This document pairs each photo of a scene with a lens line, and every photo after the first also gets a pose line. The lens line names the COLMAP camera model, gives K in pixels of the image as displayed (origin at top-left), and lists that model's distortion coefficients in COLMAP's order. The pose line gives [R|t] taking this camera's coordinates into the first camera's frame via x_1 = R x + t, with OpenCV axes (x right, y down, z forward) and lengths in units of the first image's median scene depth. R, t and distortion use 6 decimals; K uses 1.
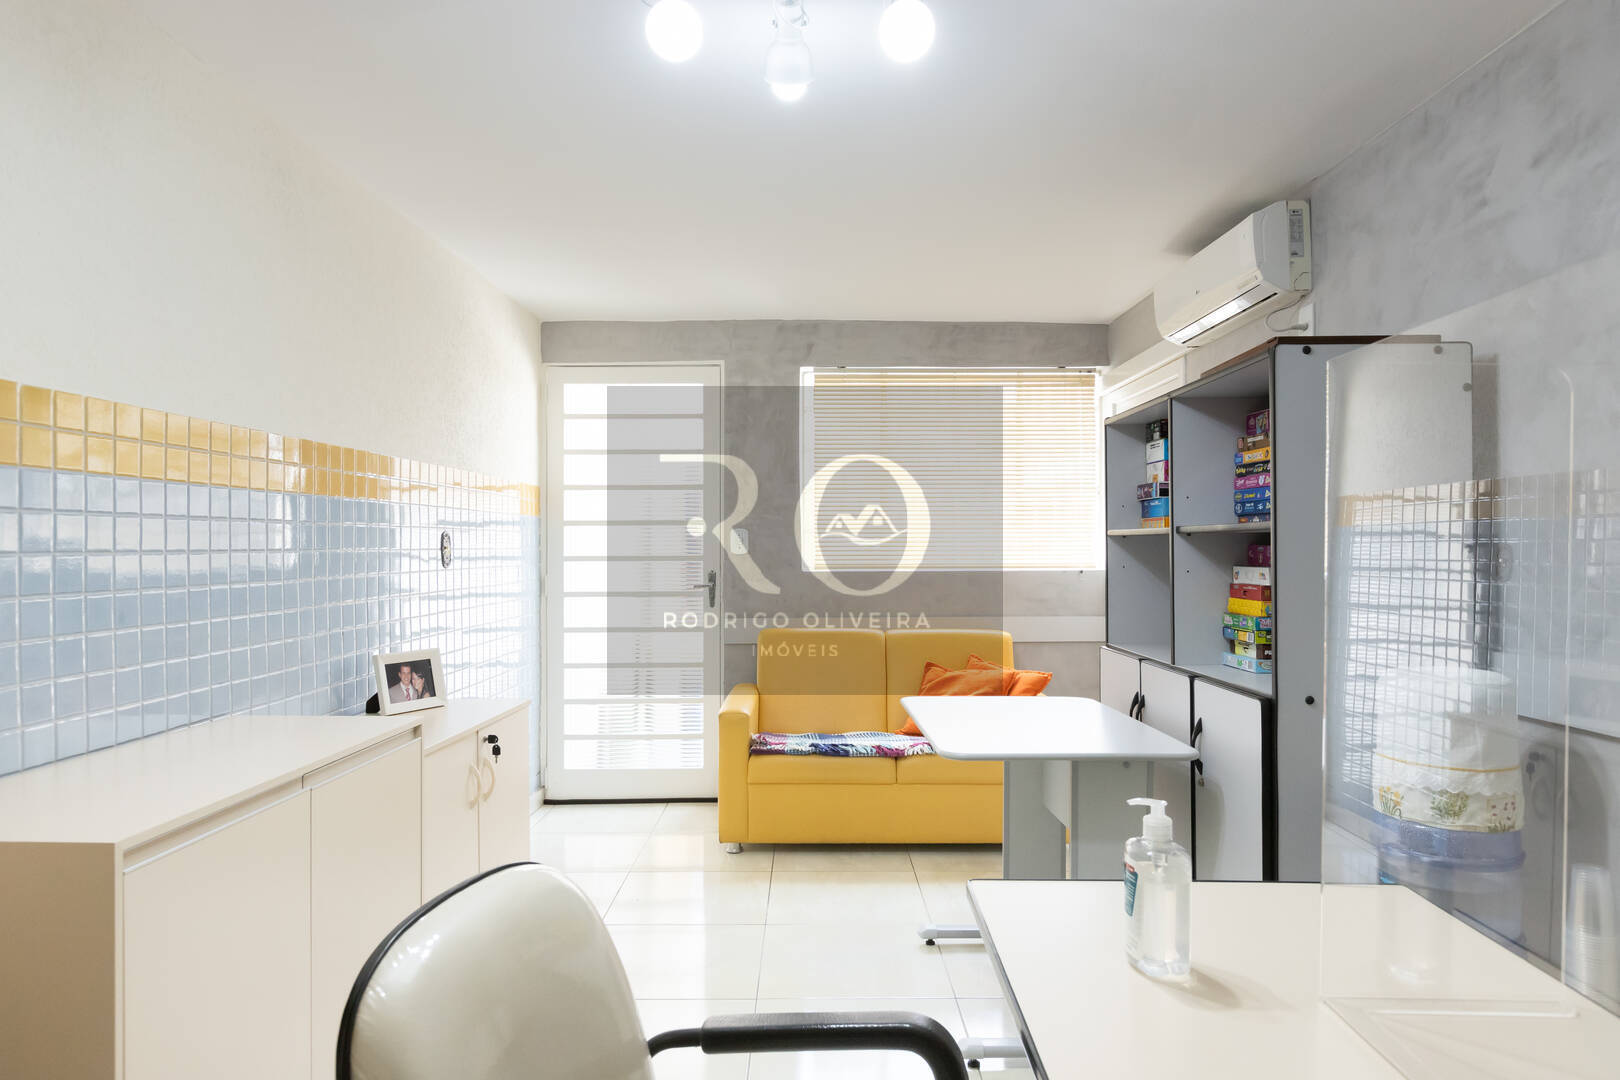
lens RADIAL K [[977.0, 0, 822.2], [0, 977.0, 557.2], [0, 0, 1]] dist [0.002996, 0.001337]
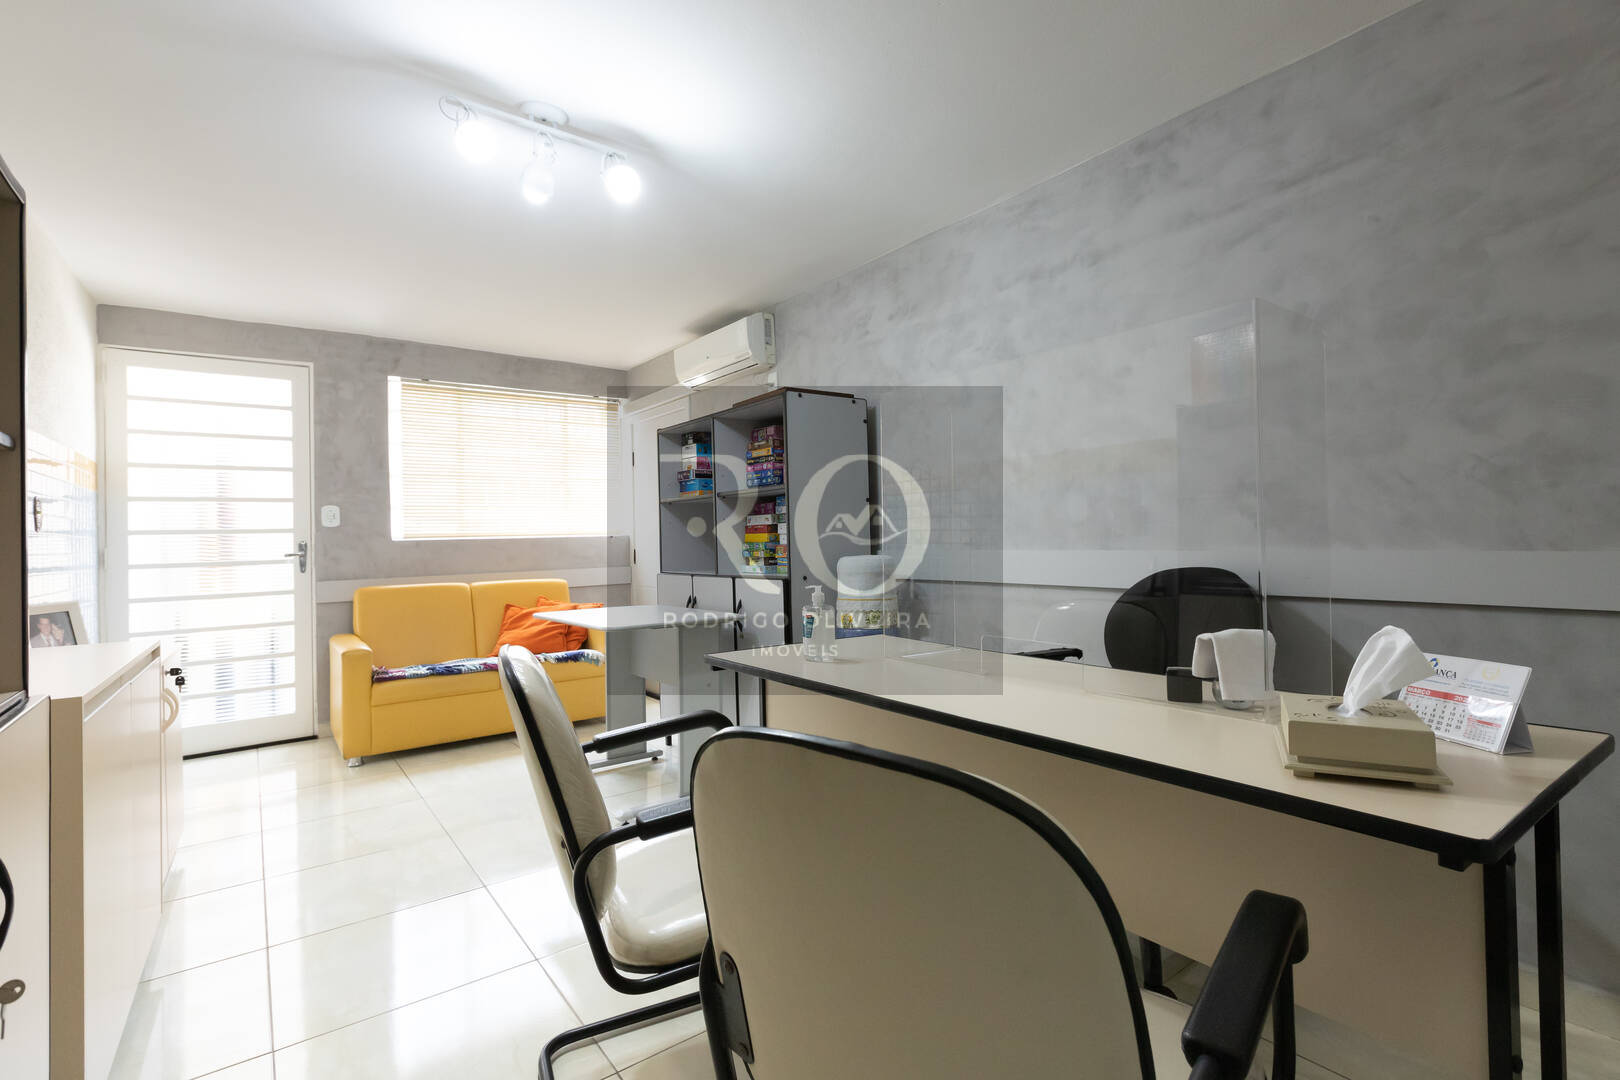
lens RADIAL K [[744.0, 0, 812.1], [0, 744.0, 534.0], [0, 0, 1]] dist [0.008075, -0.002465]
pose [[0.808307, -0.012165, 0.588635, -0.249241], [0.026381, 0.999531, -0.015570, 0.060186], [-0.588170, 0.028114, 0.808249, -0.134537]]
